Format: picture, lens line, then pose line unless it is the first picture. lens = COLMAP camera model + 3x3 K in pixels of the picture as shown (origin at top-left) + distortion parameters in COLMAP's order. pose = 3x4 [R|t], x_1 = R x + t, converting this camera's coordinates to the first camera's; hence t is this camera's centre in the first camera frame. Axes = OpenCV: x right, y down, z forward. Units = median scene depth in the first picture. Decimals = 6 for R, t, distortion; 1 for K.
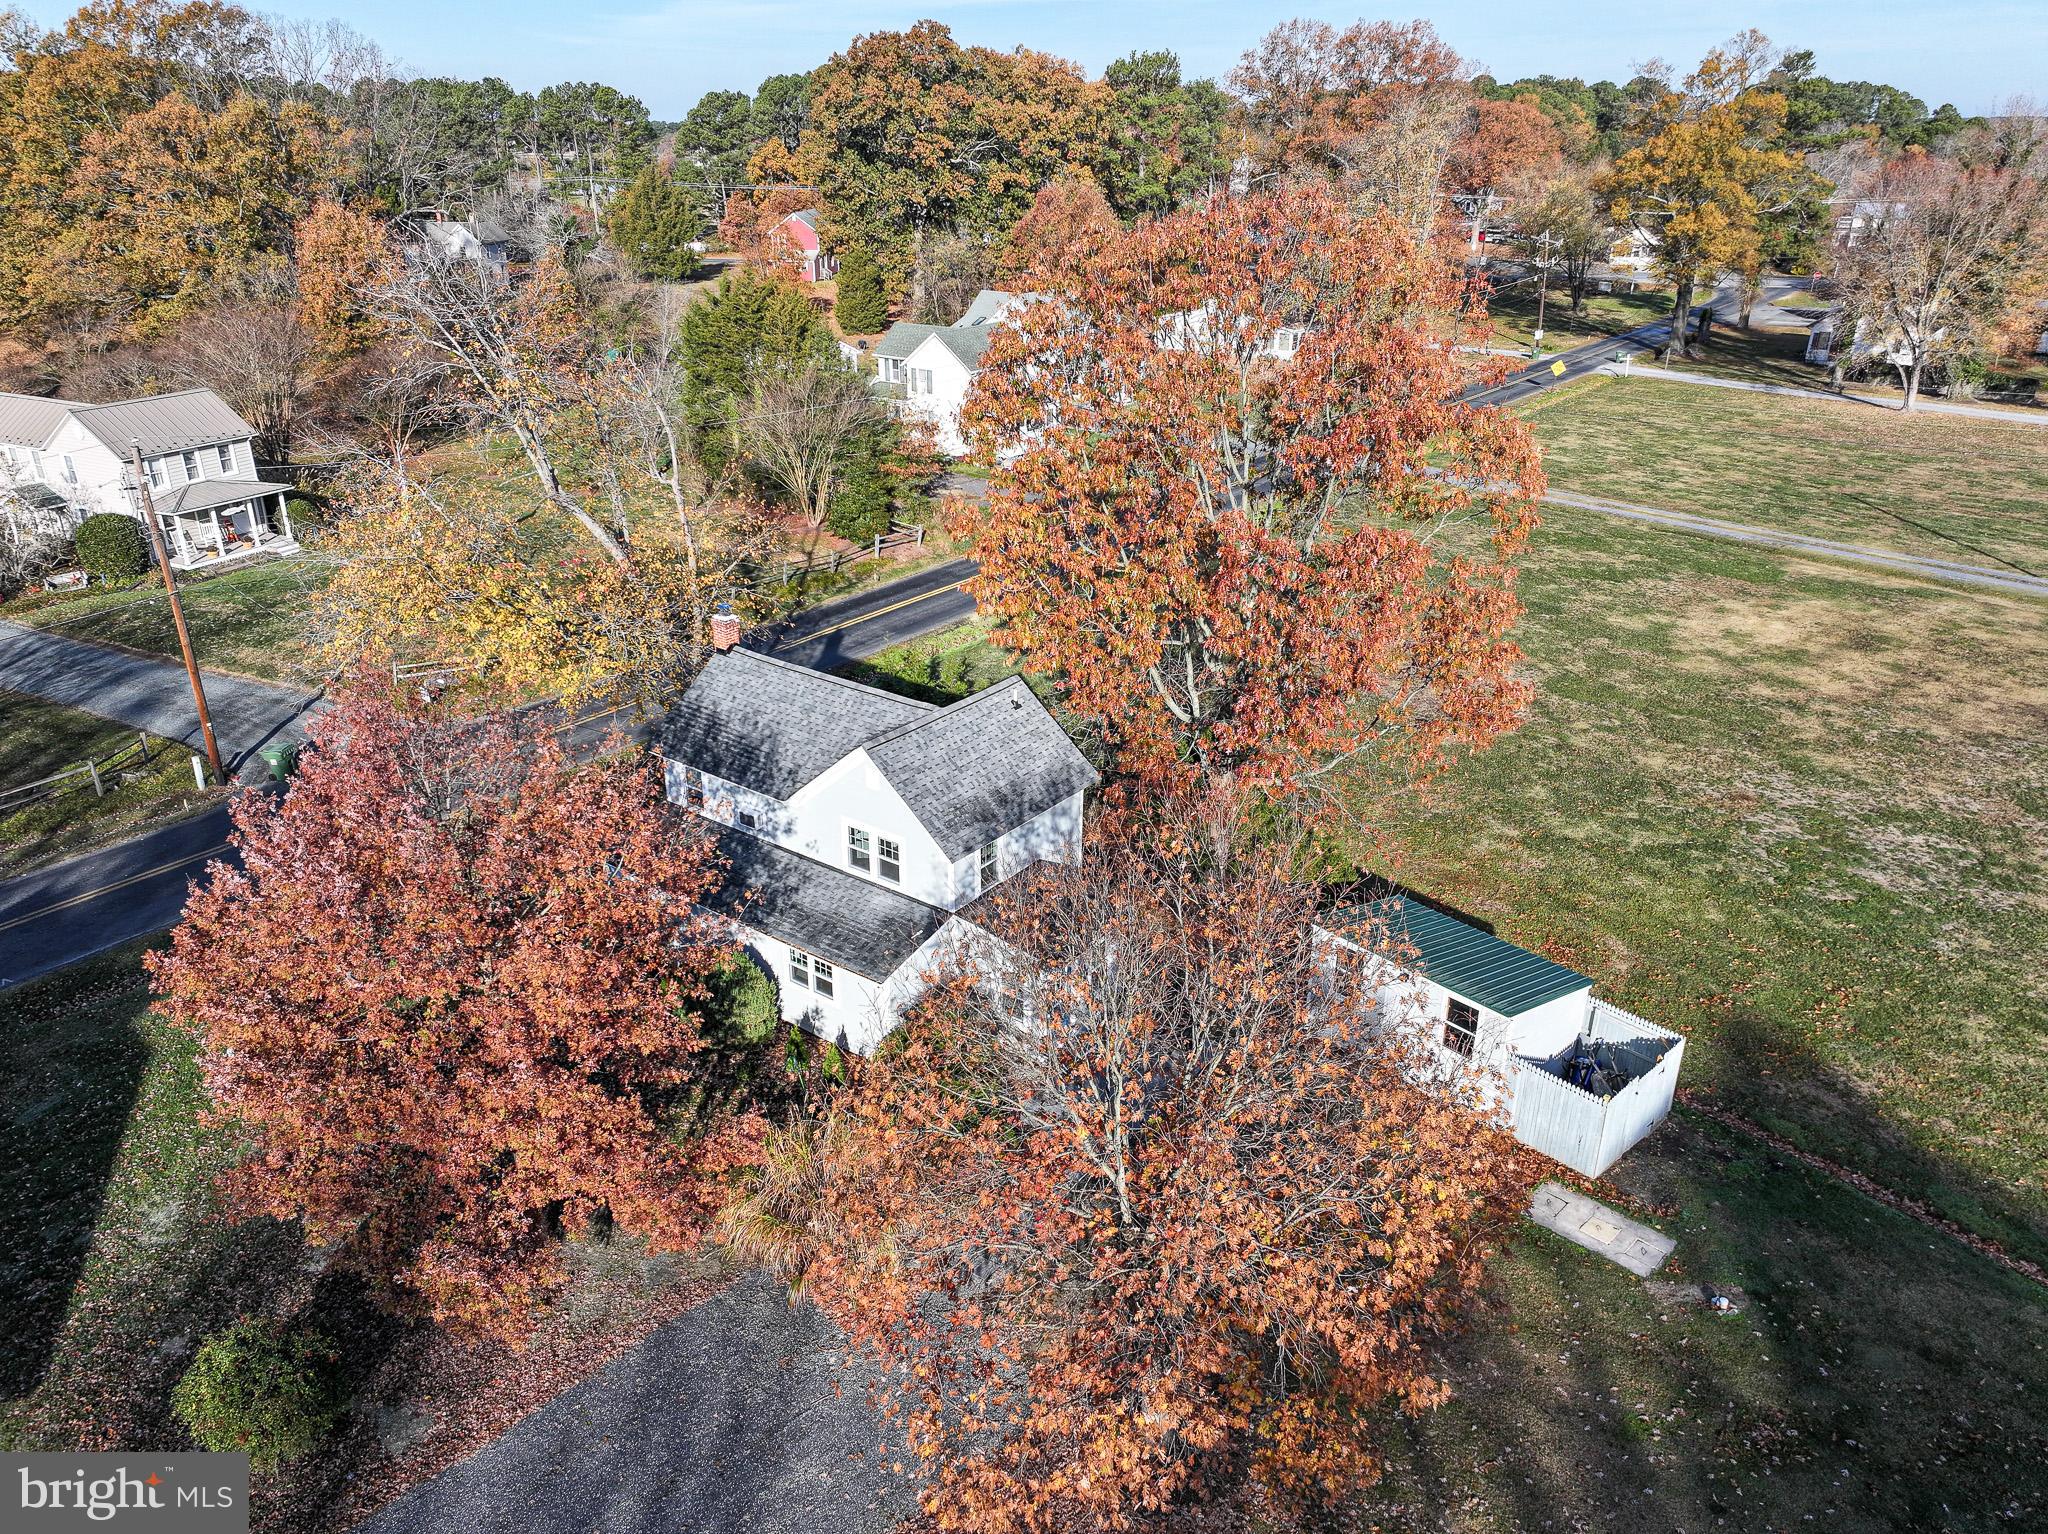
lens RADIAL K [[1450.4, 0, 1024.0], [0, 1450.4, 767.0], [0, 0, 1]] dist [-0.007816, 0.026984]
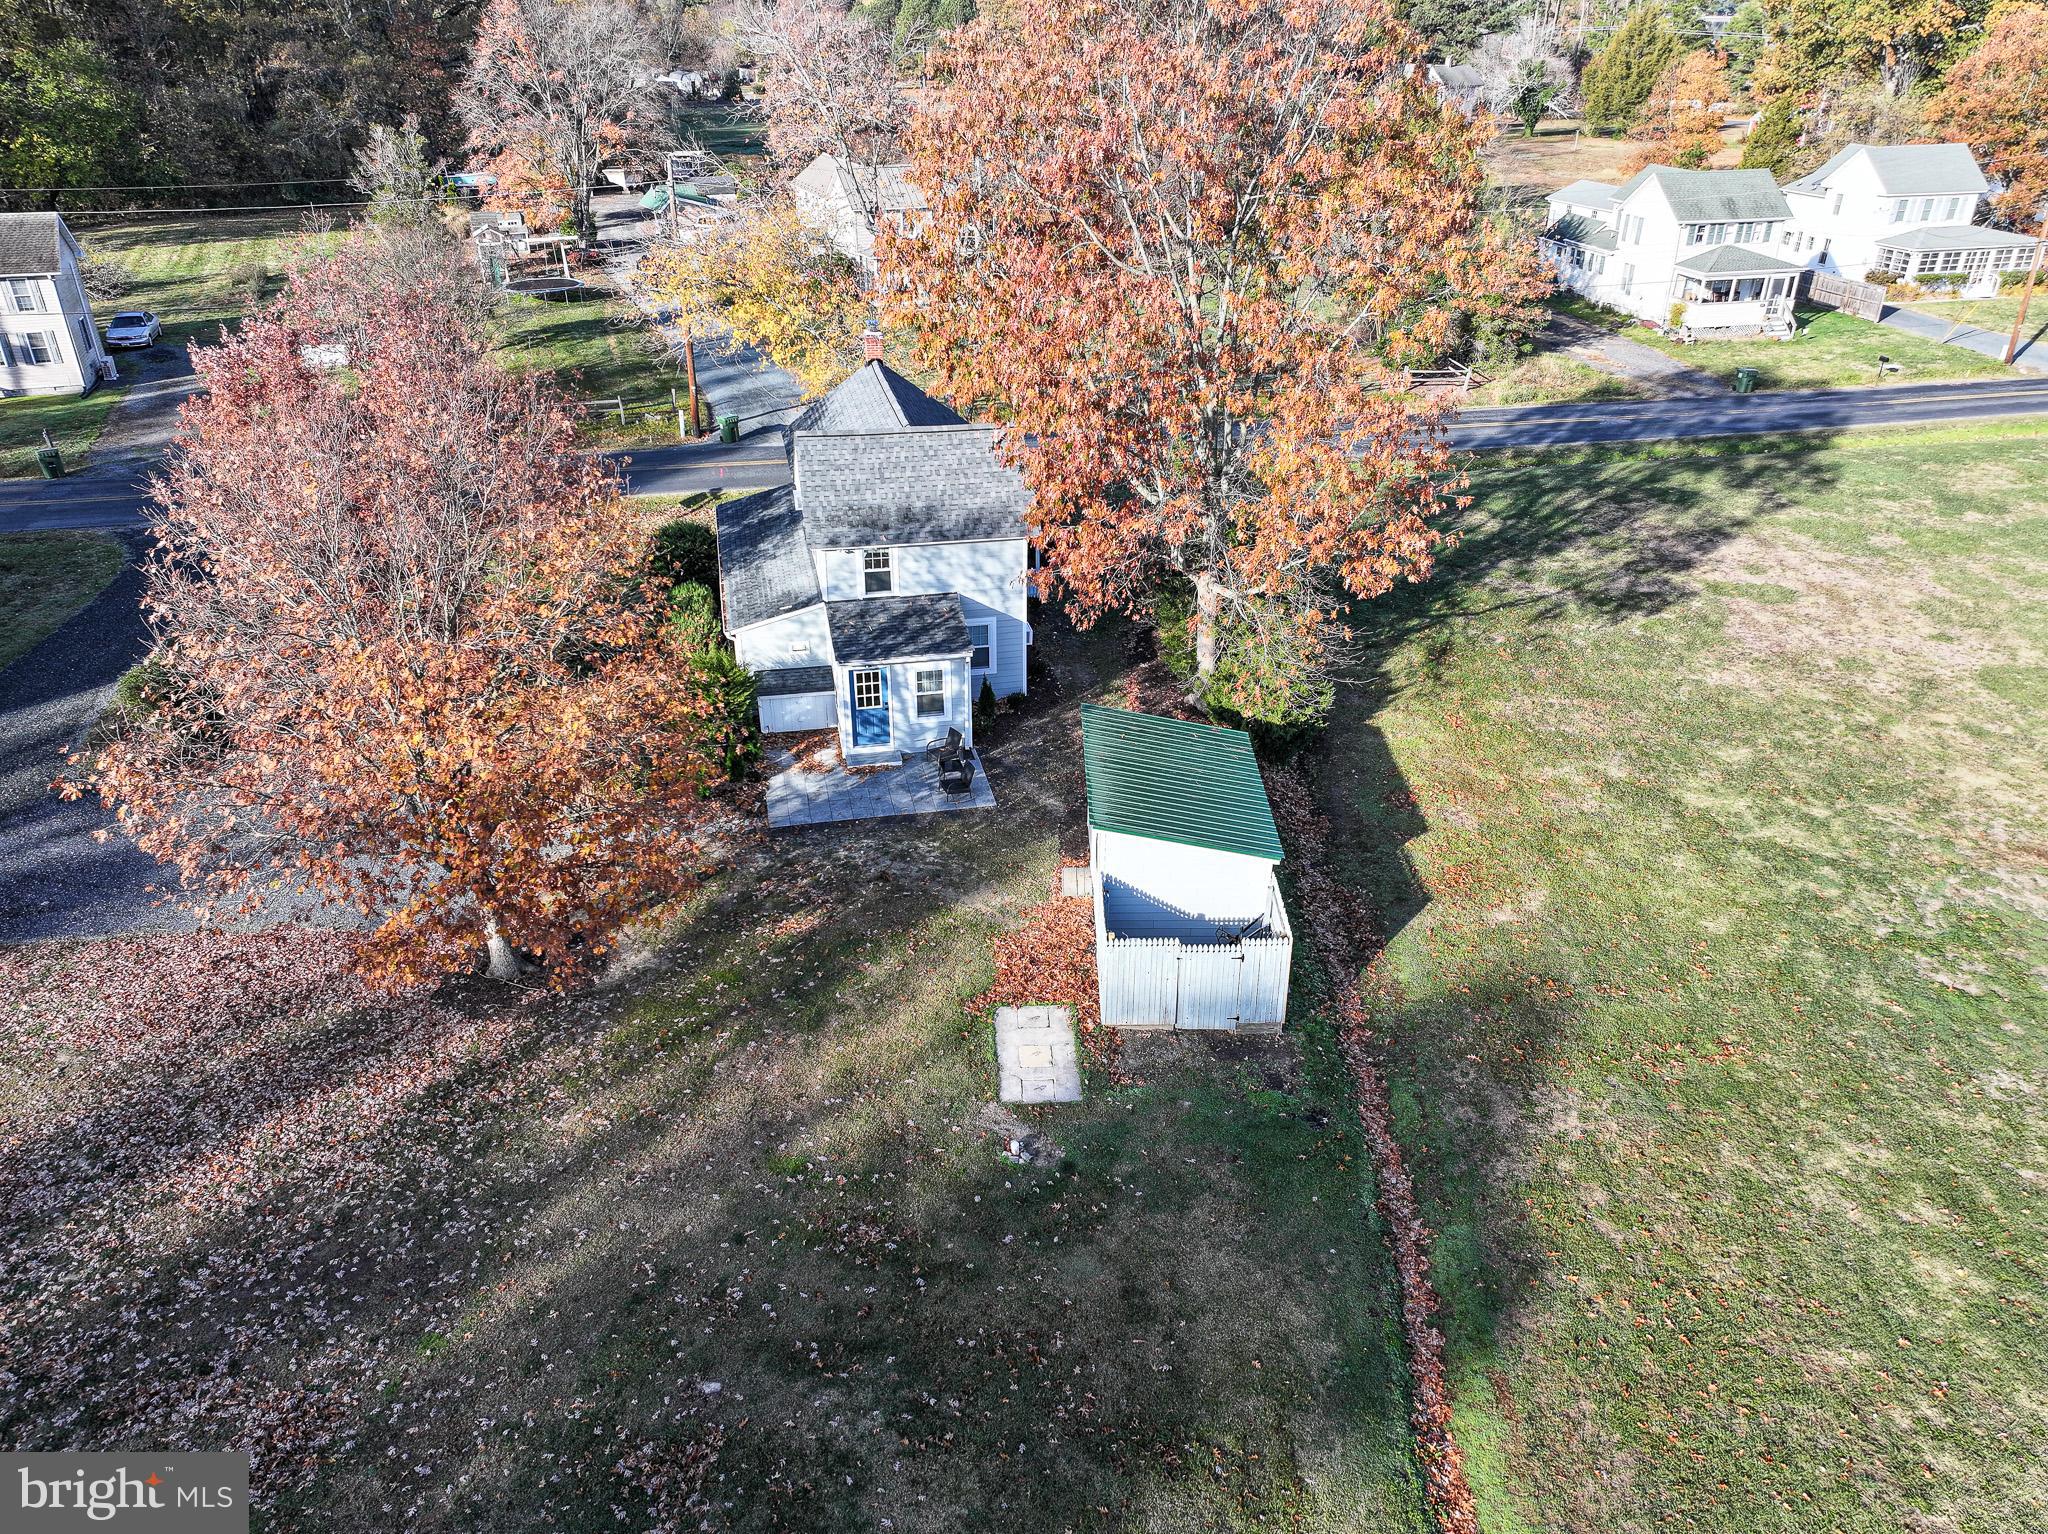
lens RADIAL K [[1450.4, 0, 1024.0], [0, 1450.4, 767.0], [0, 0, 1]] dist [-0.007816, 0.026984]
pose [[0.741849, 0.314288, -0.592354, 0.670765], [-0.270615, 0.948552, 0.164367, -0.000621], [0.613537, 0.038364, 0.788733, 0.207226]]
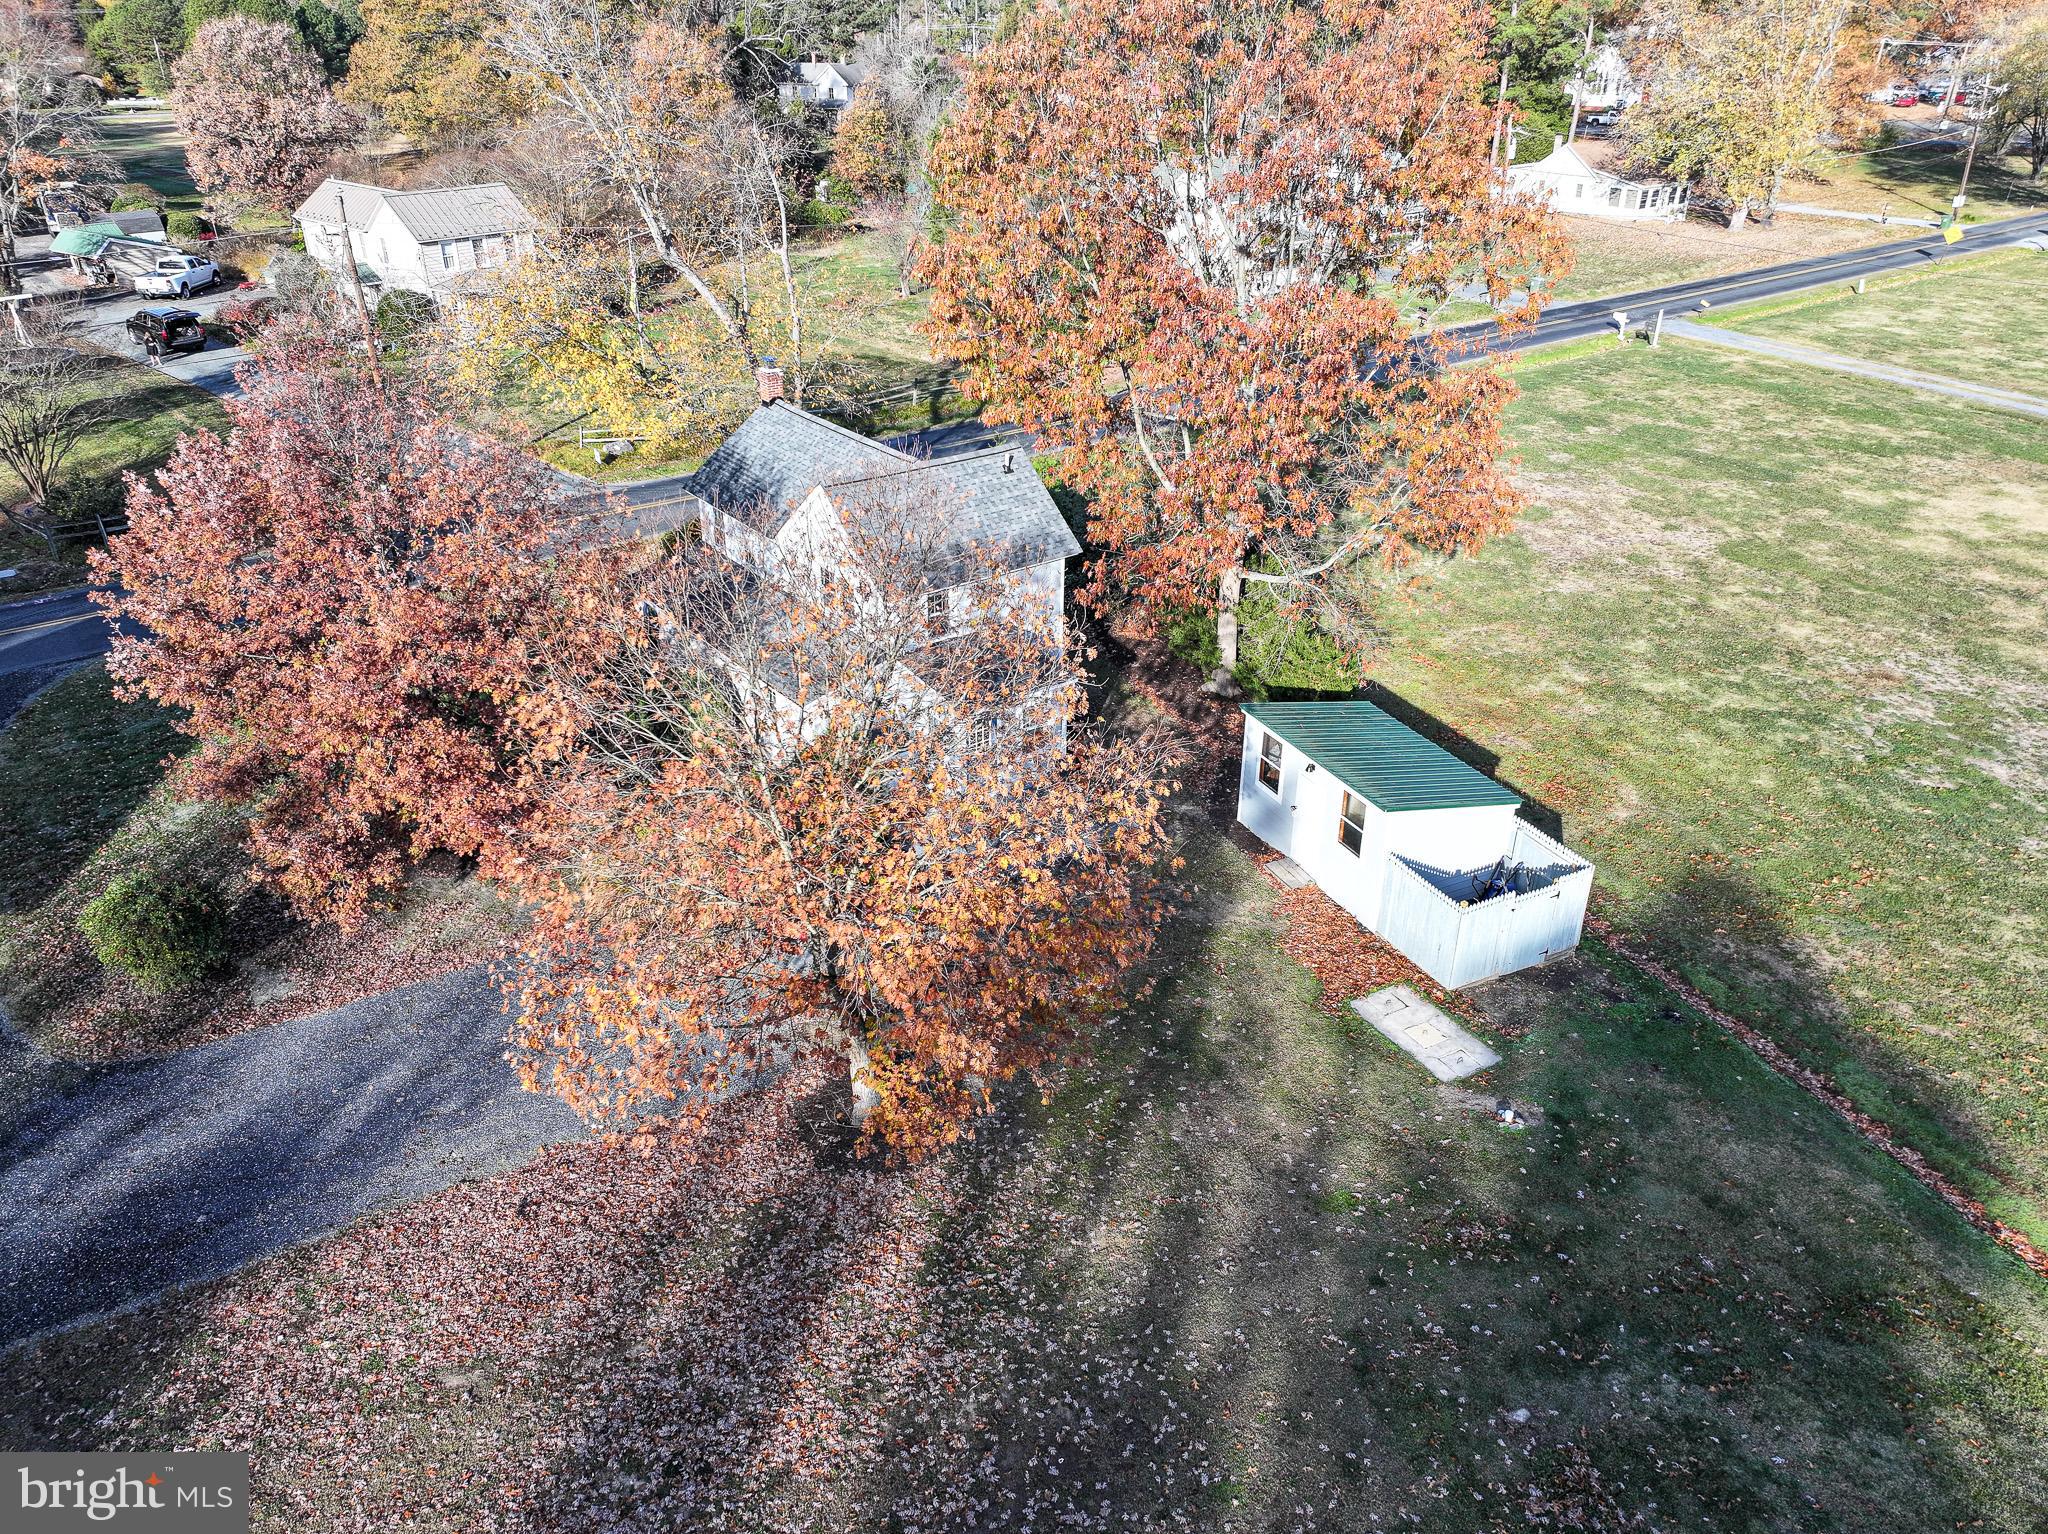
lens RADIAL K [[1450.4, 0, 1024.0], [0, 1450.4, 767.0], [0, 0, 1]] dist [-0.007816, 0.026984]
pose [[0.961342, 0.129513, -0.242999, 0.270335], [-0.111079, 0.989895, 0.088148, 0.069953], [0.251960, -0.057749, 0.966013, 0.019979]]
